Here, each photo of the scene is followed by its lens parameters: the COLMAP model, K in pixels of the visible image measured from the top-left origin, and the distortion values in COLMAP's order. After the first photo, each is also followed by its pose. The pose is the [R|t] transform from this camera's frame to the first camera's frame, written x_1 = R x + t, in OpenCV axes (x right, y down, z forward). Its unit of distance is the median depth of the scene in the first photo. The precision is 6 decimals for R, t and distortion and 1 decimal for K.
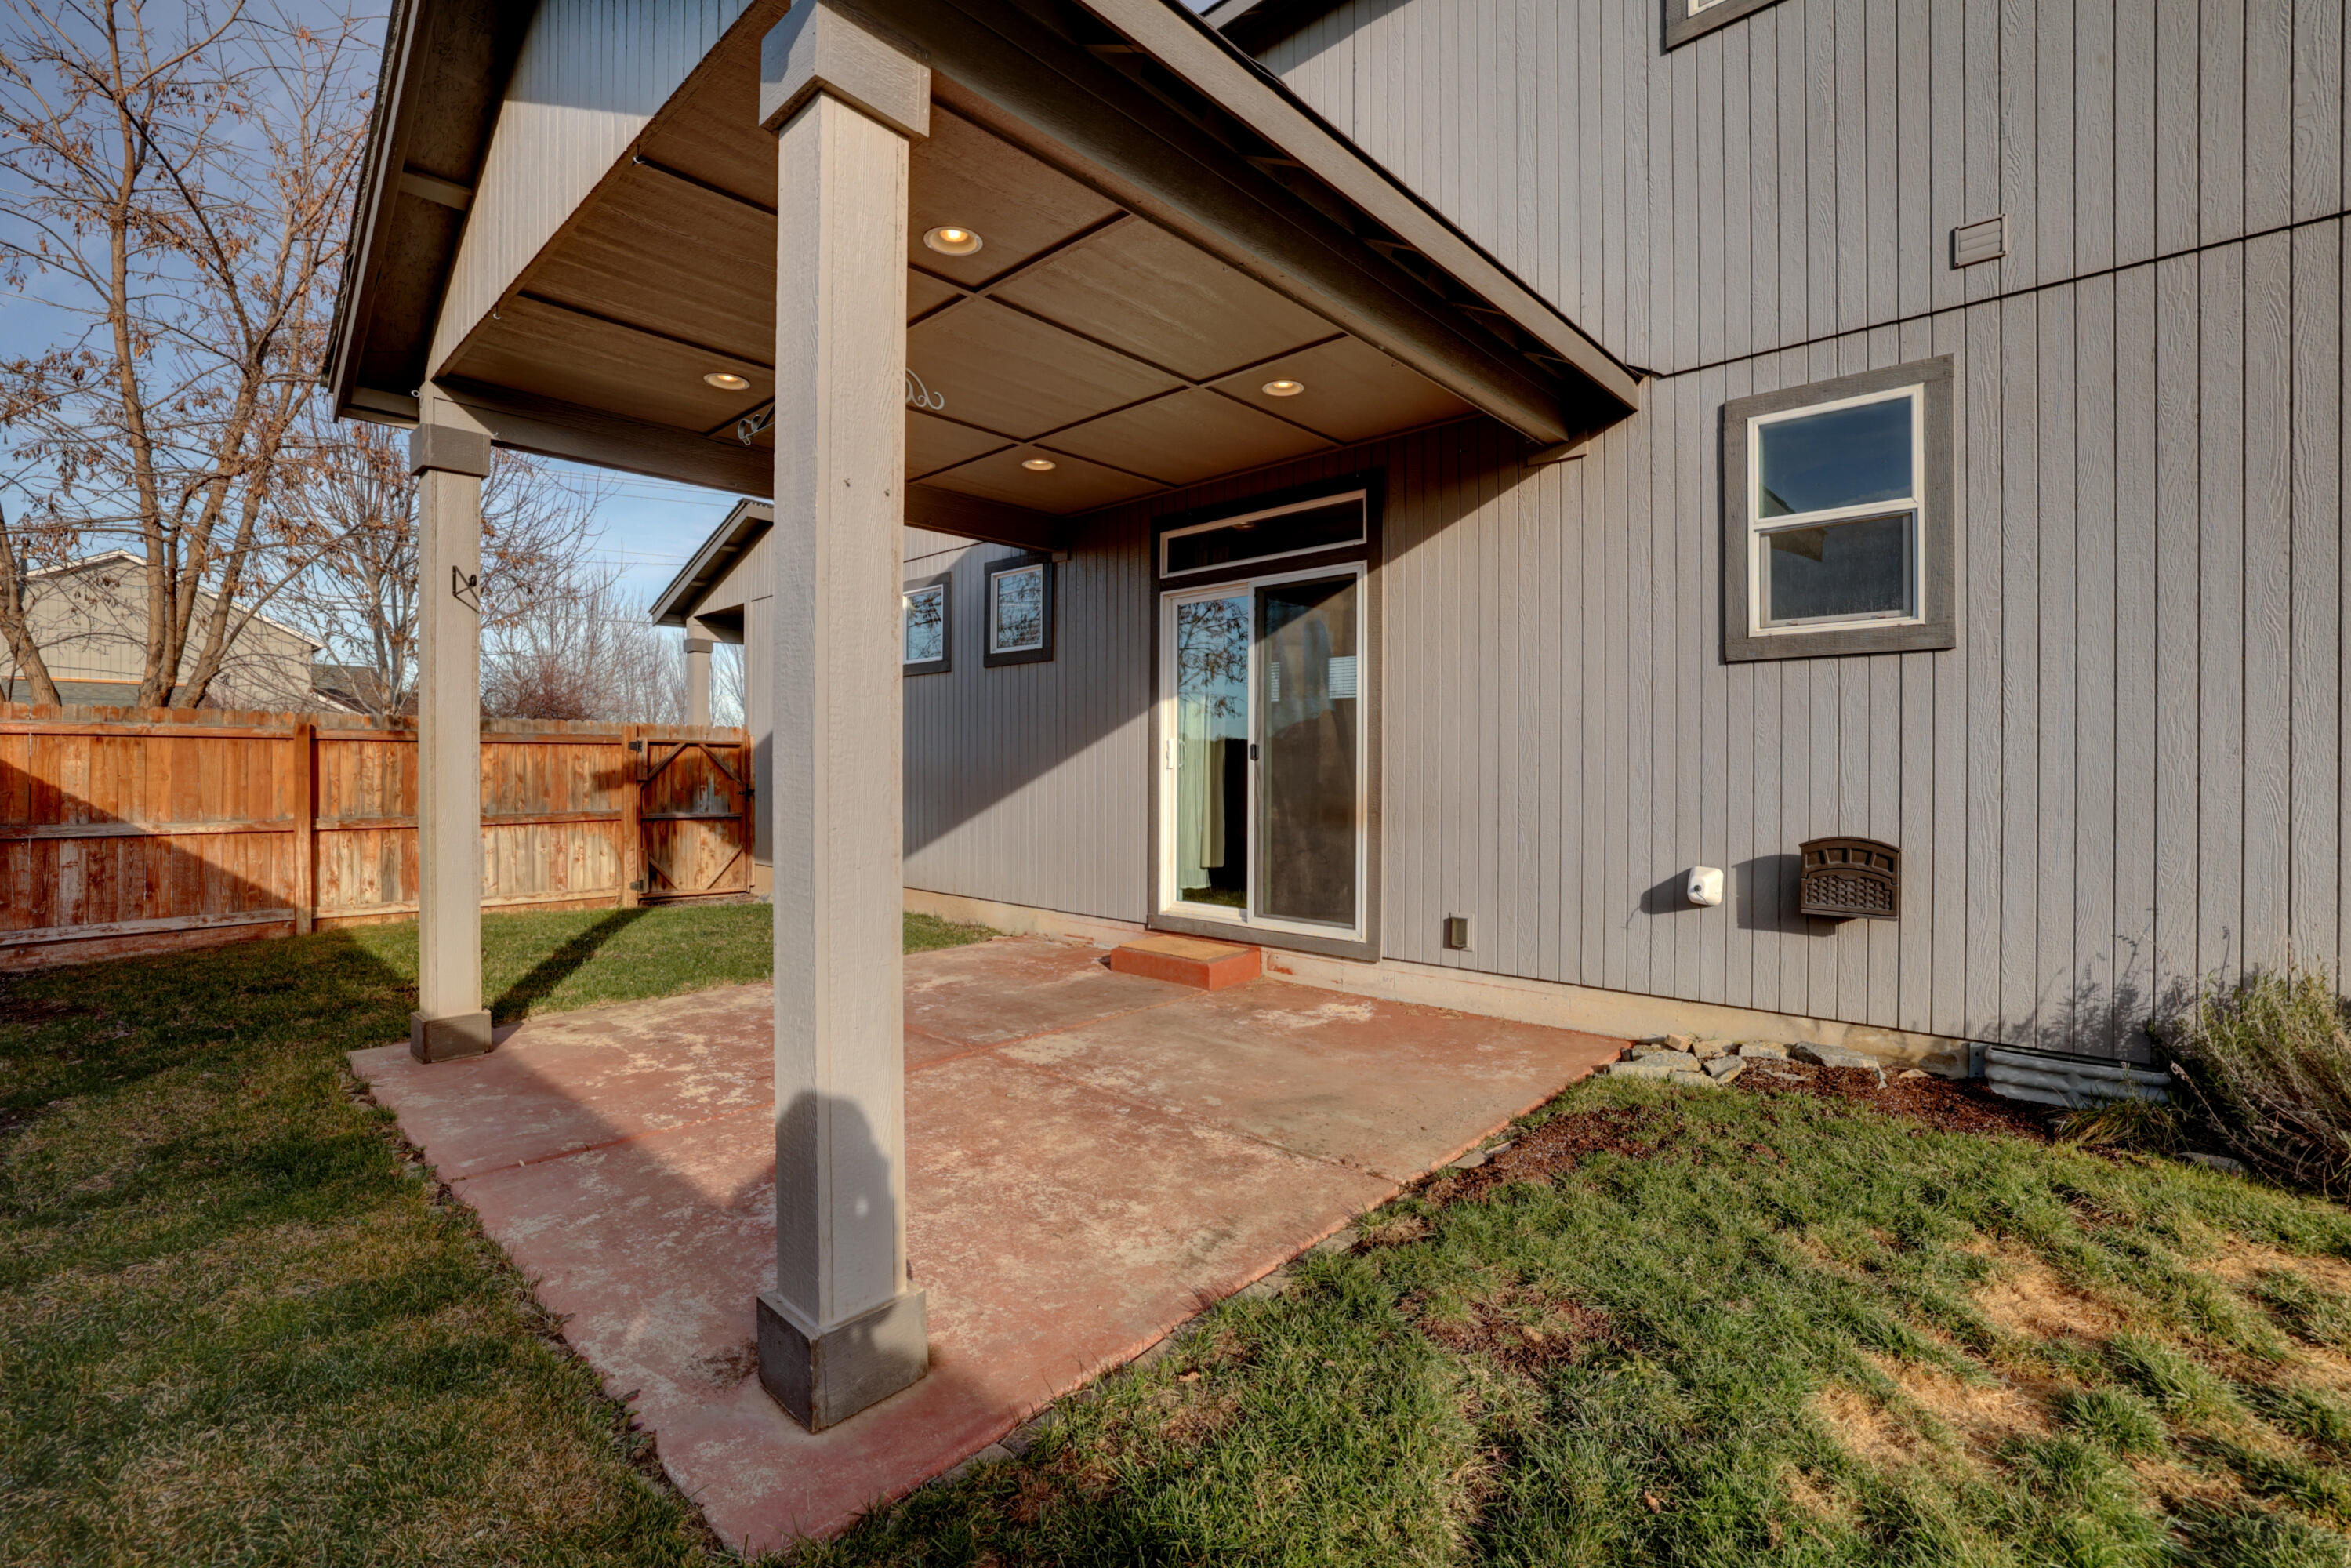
lens RADIAL K [[1017.0, 0, 1167.9], [0, 1017.0, 768.5], [0, 0, 1]] dist [-0.052920, 0.019626]
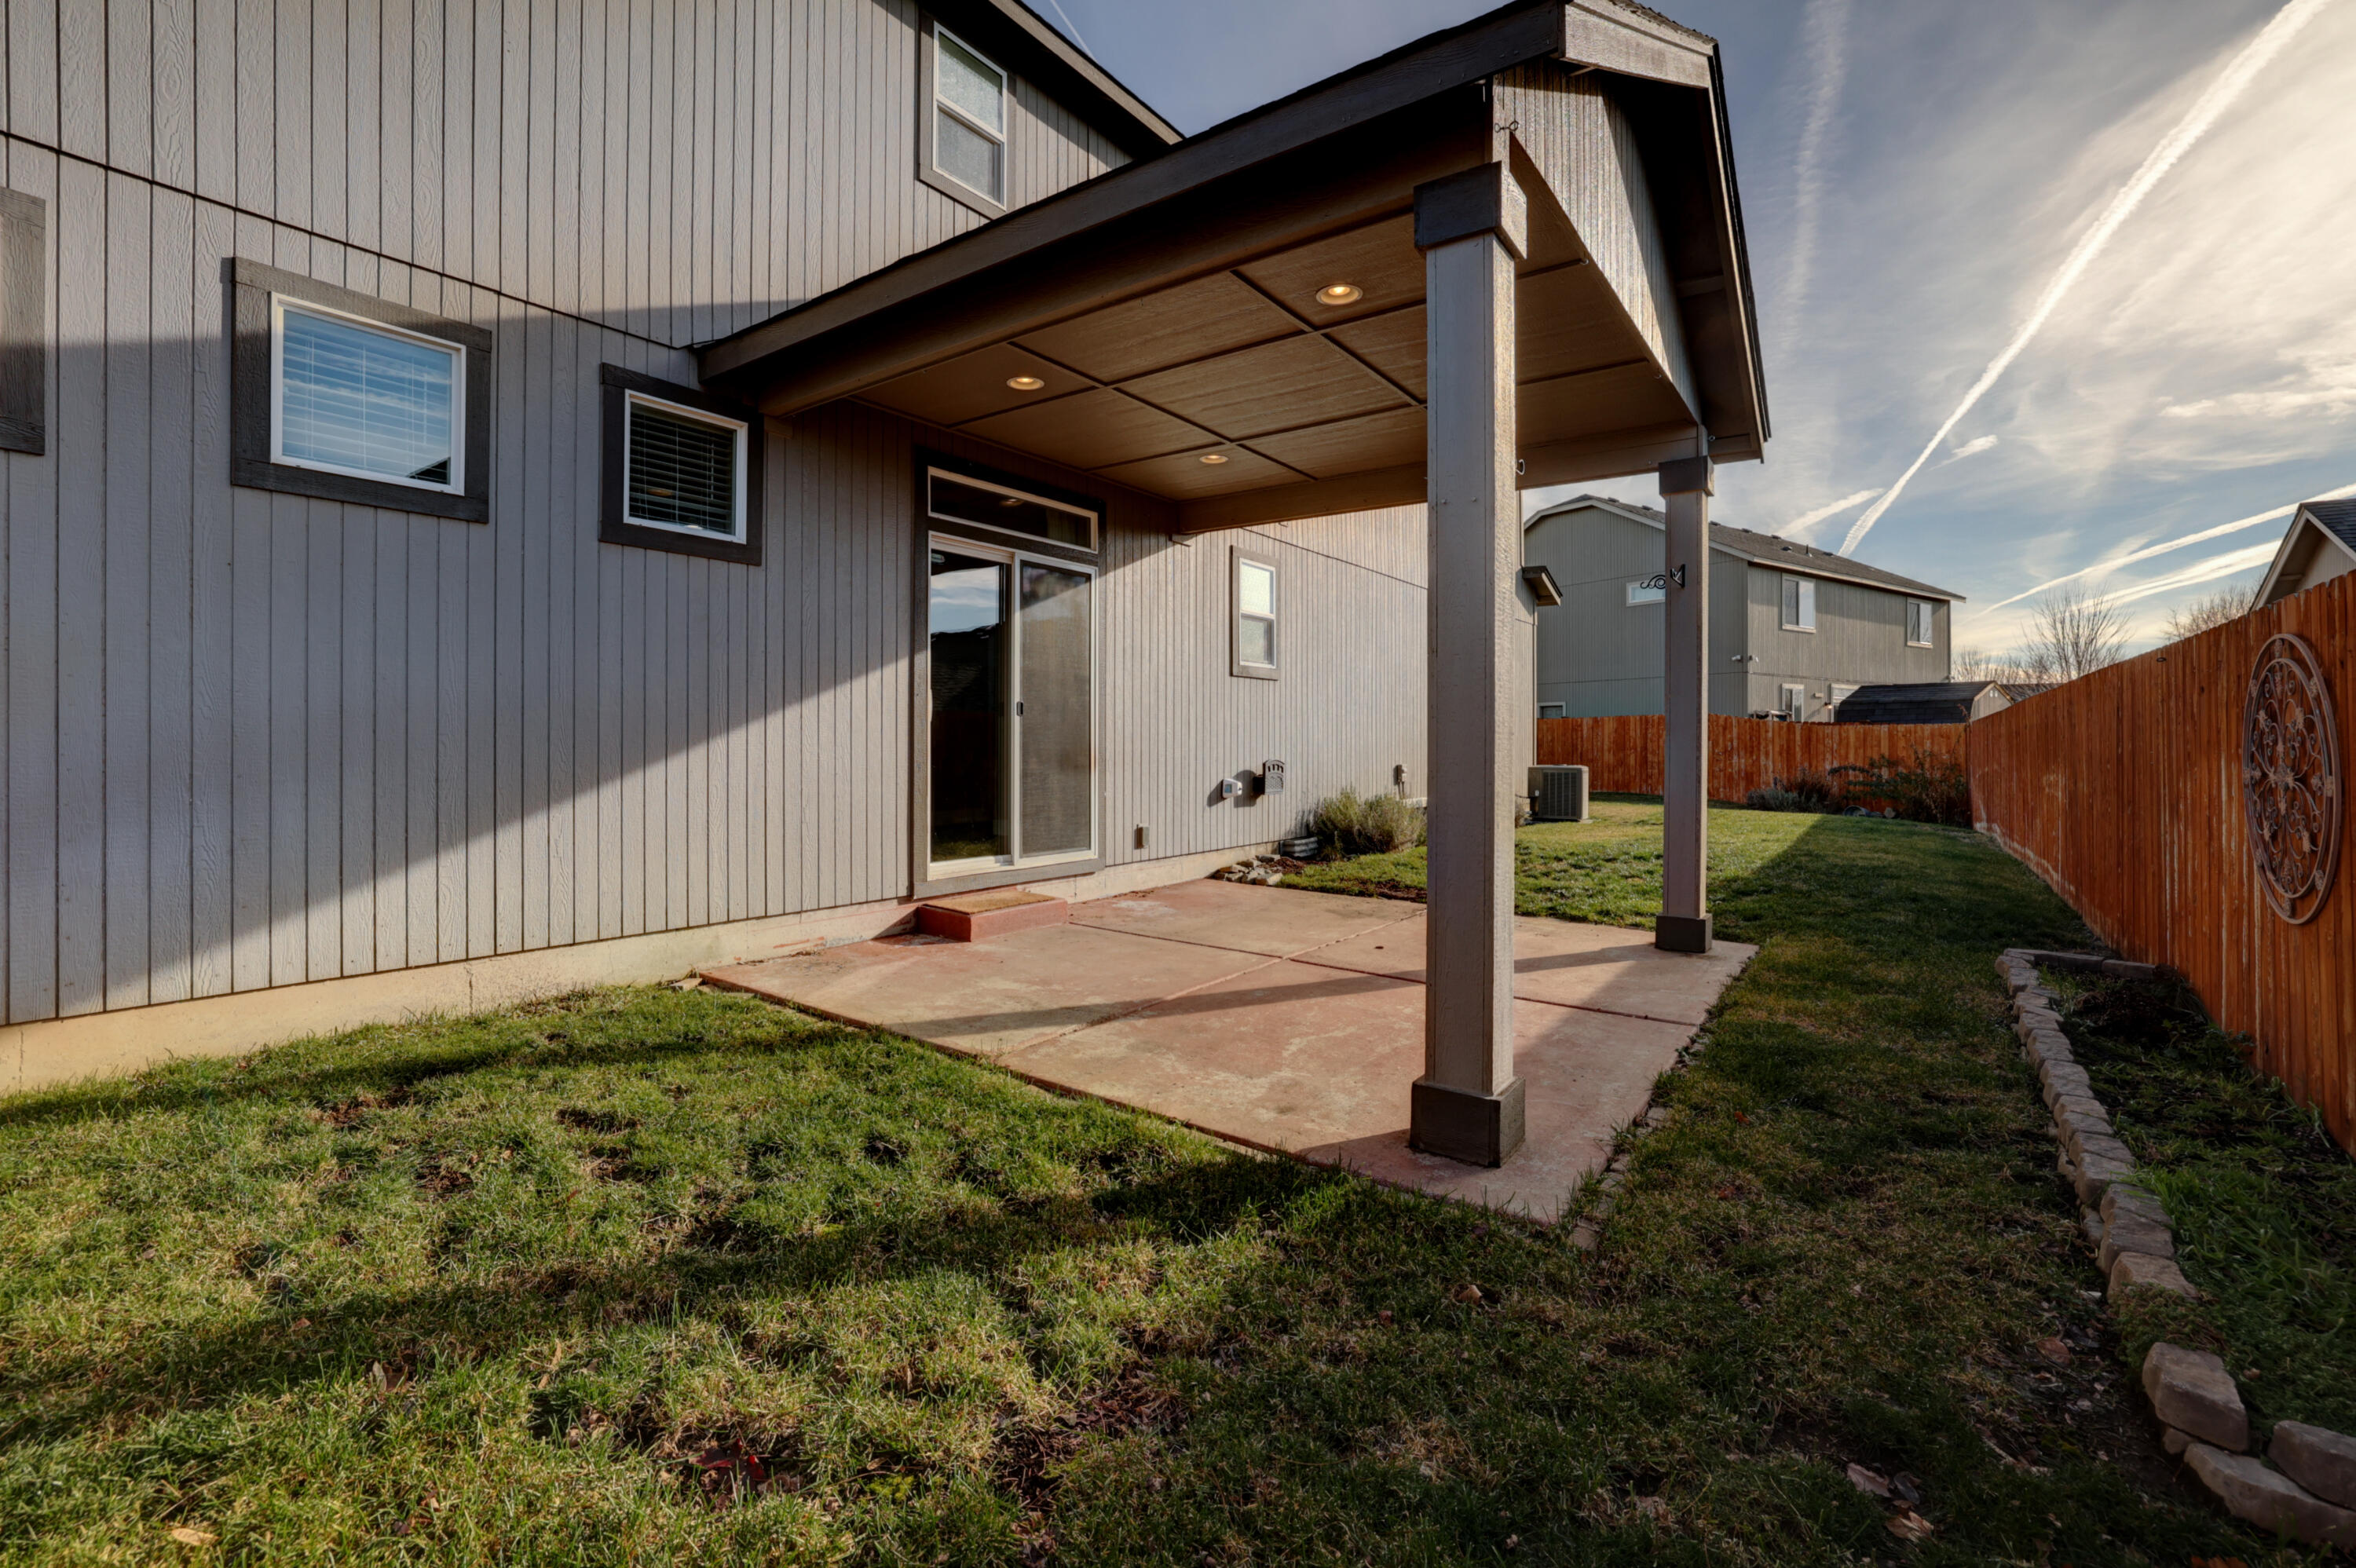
lens RADIAL K [[1019.0, 0, 1170.4], [0, 1019.0, 768.4], [0, 0, 1]] dist [-0.052920, 0.019626]
pose [[-0.122323, -0.041276, 0.991632, -1.099447], [-0.017383, 0.999071, 0.039441, -0.000117], [-0.992338, -0.012413, -0.122927, 1.039170]]
